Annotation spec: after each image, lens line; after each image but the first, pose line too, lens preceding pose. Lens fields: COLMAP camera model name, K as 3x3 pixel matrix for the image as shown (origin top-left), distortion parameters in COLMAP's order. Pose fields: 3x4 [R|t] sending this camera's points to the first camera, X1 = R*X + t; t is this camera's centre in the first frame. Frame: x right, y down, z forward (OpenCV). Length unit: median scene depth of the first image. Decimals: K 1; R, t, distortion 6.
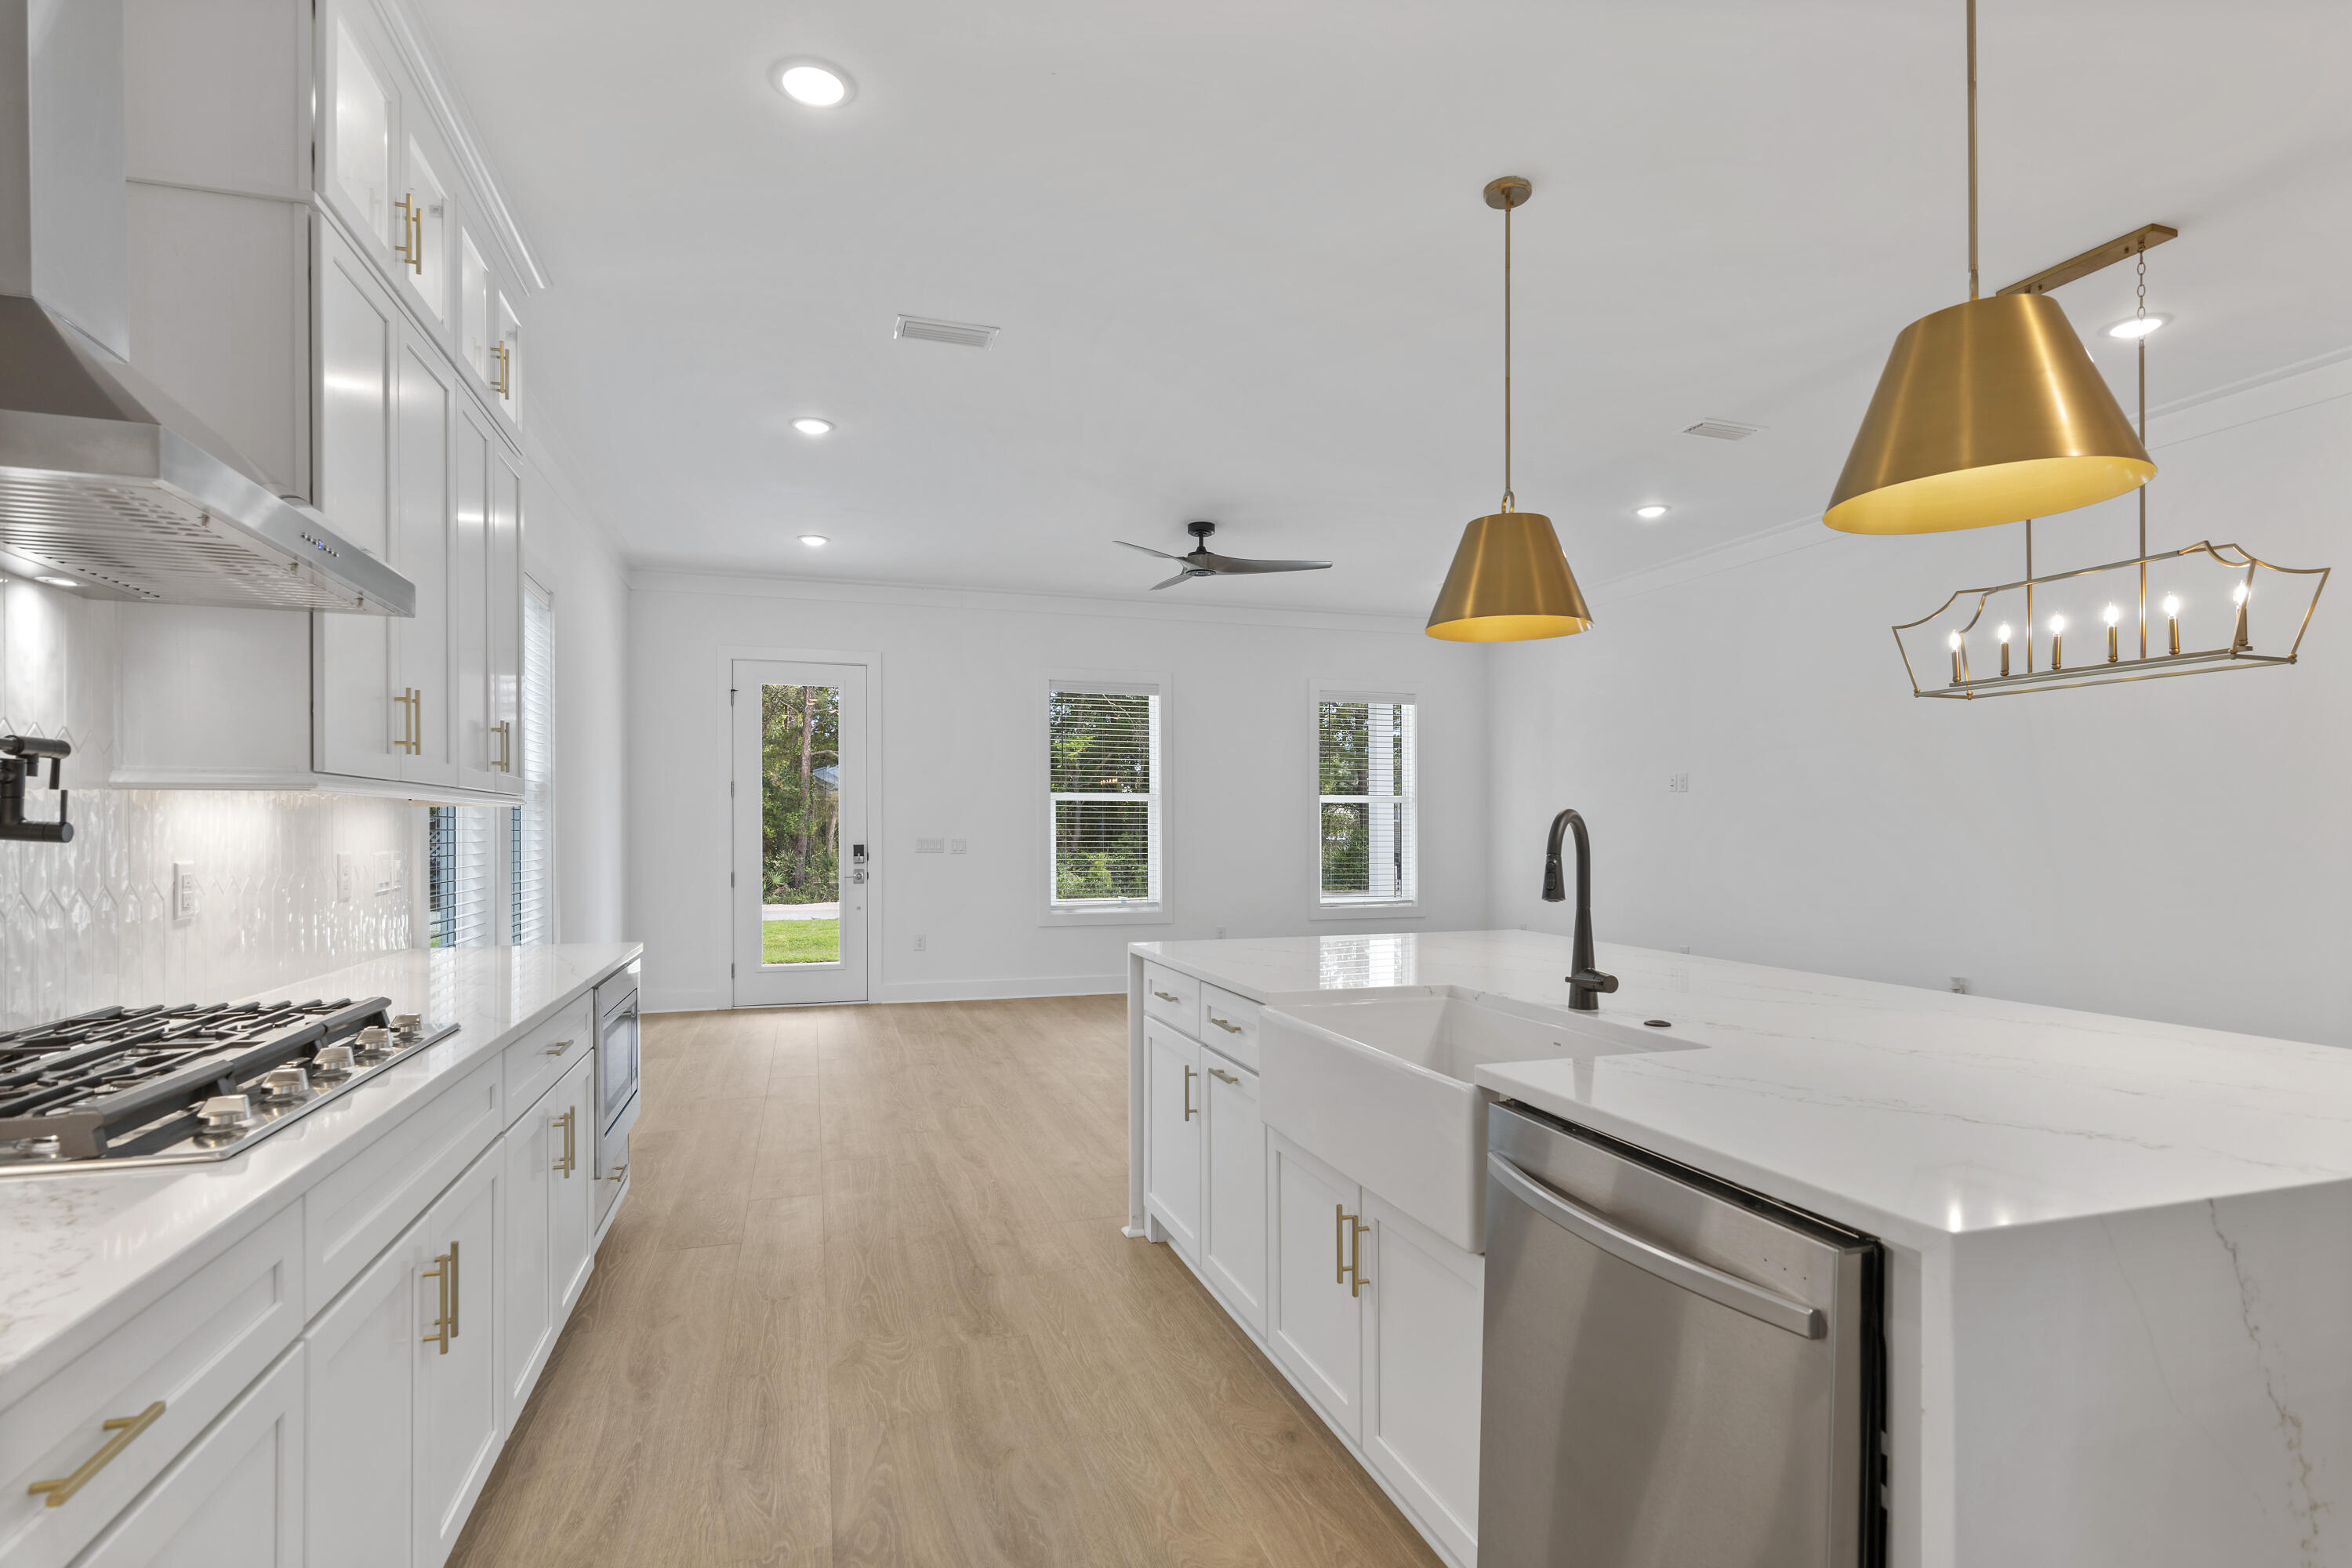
lens RADIAL K [[1145.5, 0, 1122.5], [0, 1145.5, 826.6], [0, 0, 1]] dist [0.001887, 0.000729]
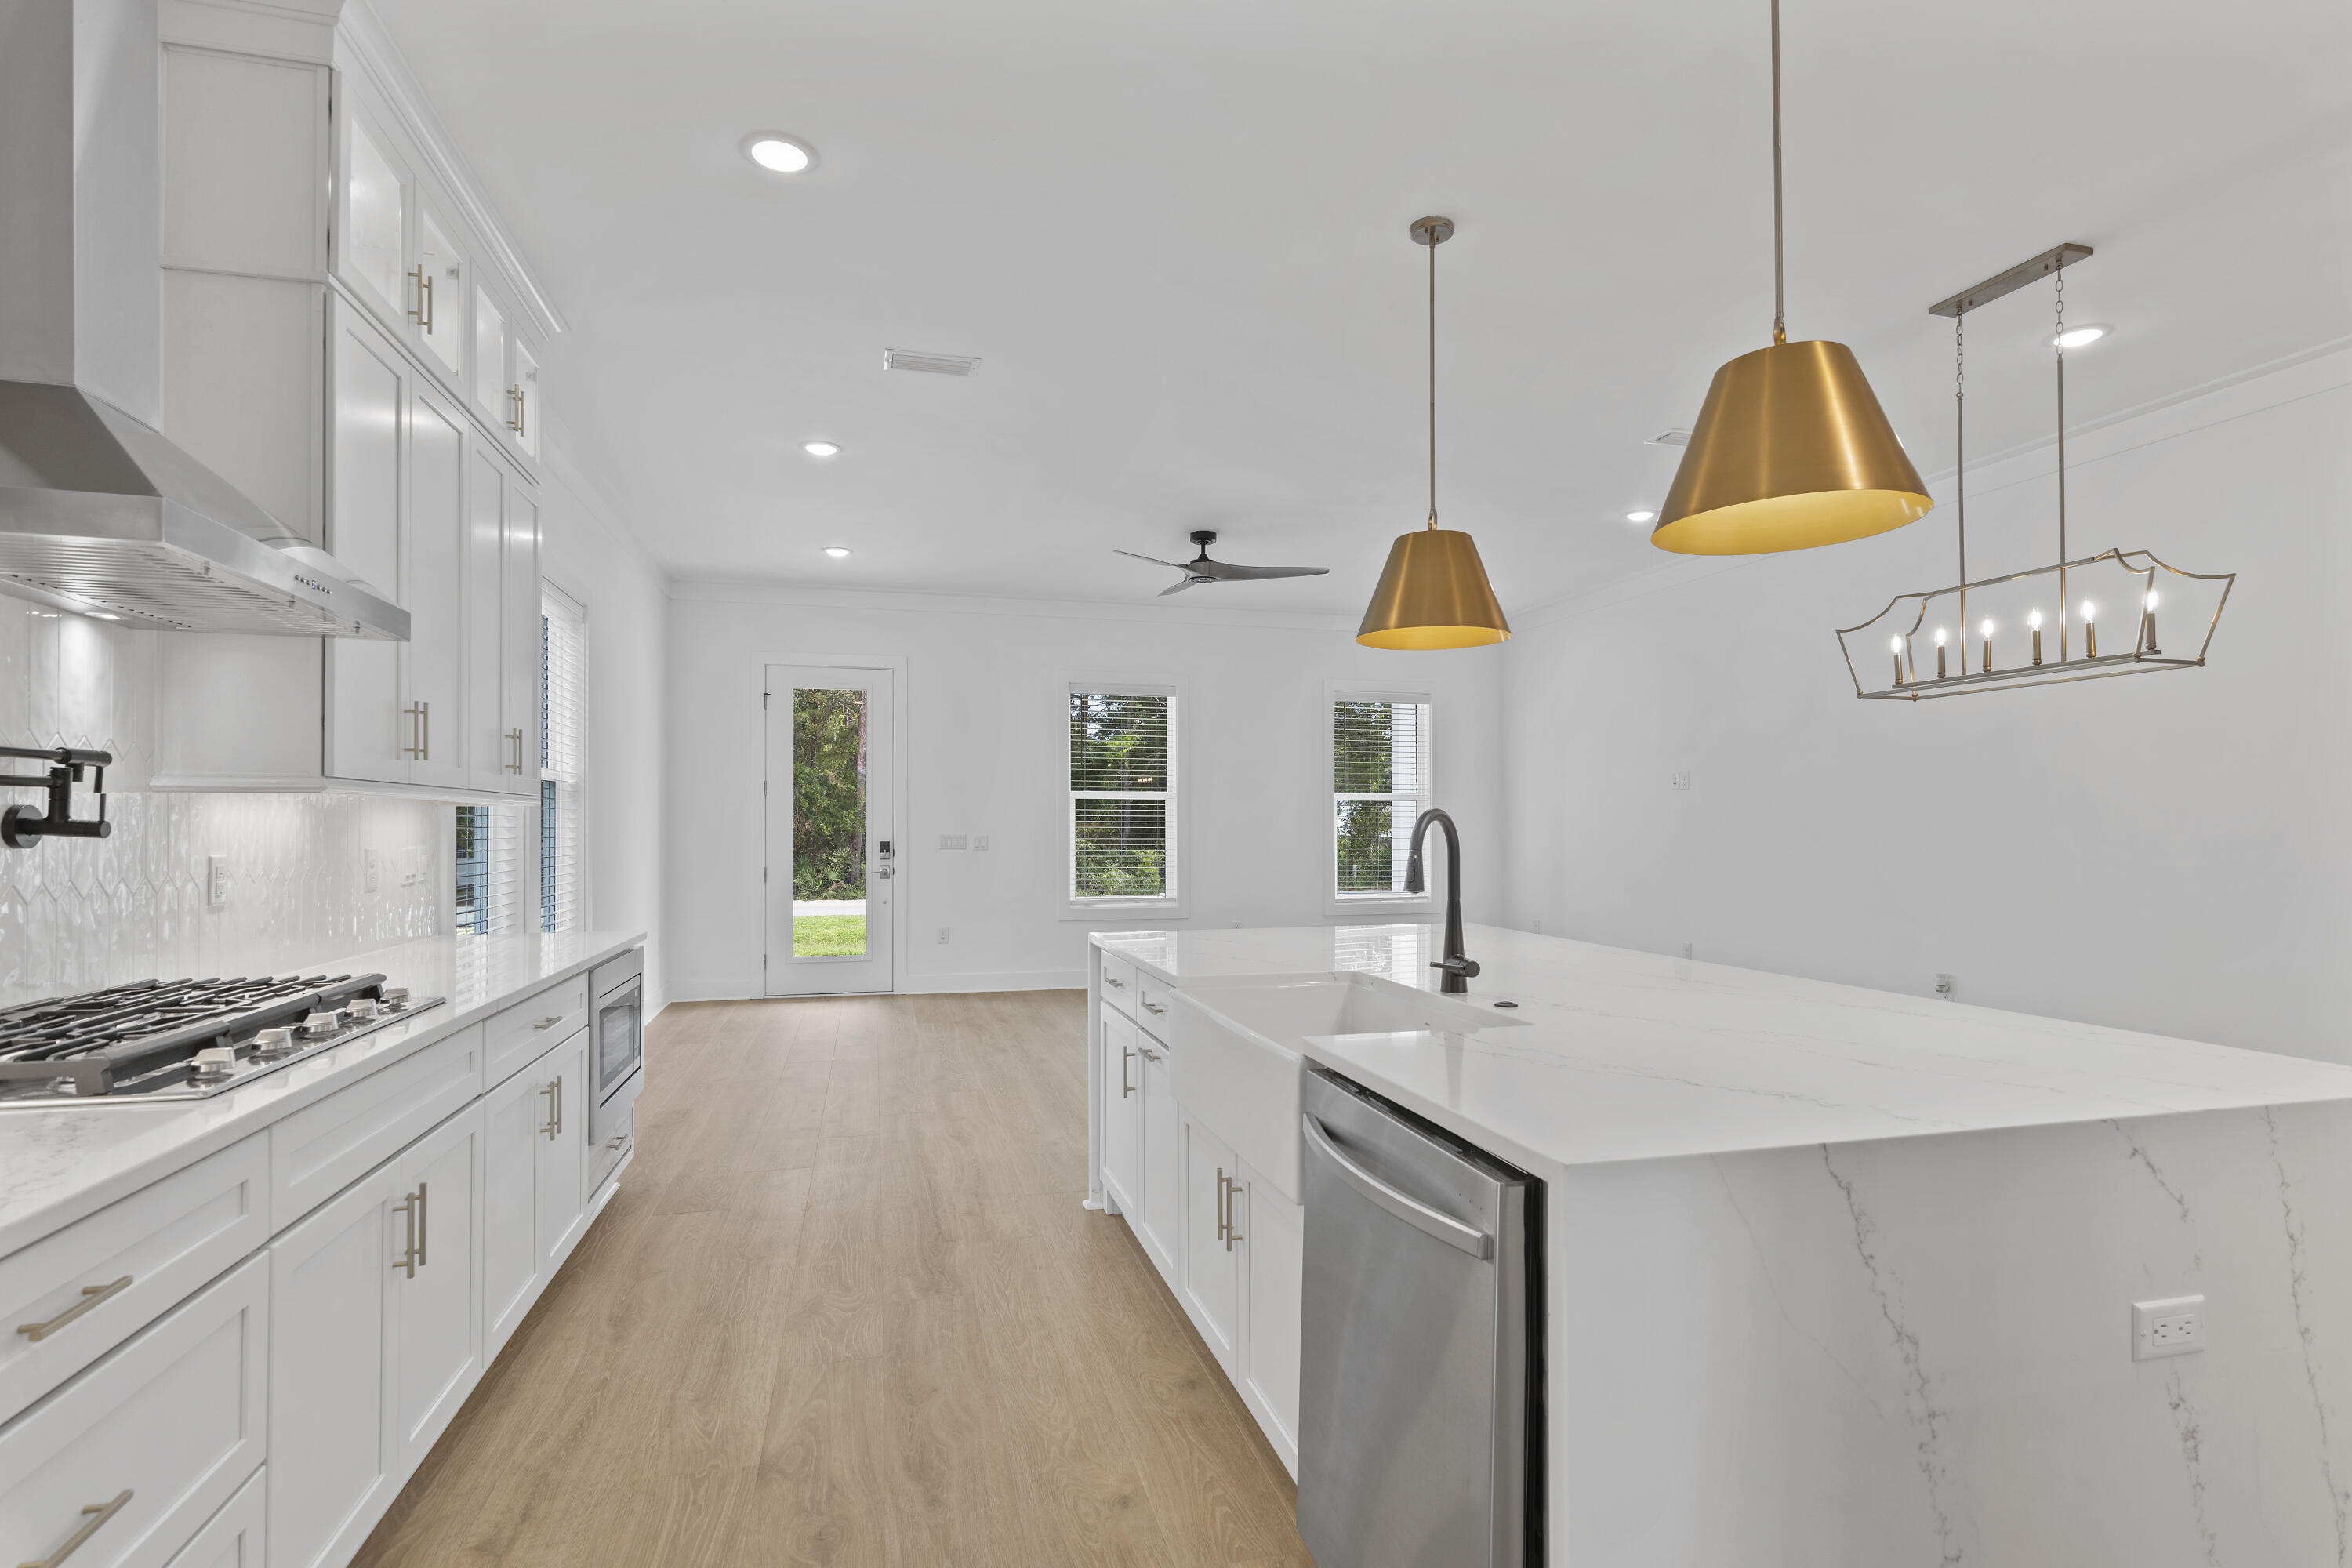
lens RADIAL K [[1145.5, 0, 1133.5], [0, 1145.5, 811.5], [0, 0, 1]] dist [0.001887, 0.000729]
pose [[0.998861, -0.000473, -0.047719, 0.132091], [-0.000046, 0.999941, -0.010875, -0.000500], [0.047721, 0.010865, 0.998802, -0.088340]]
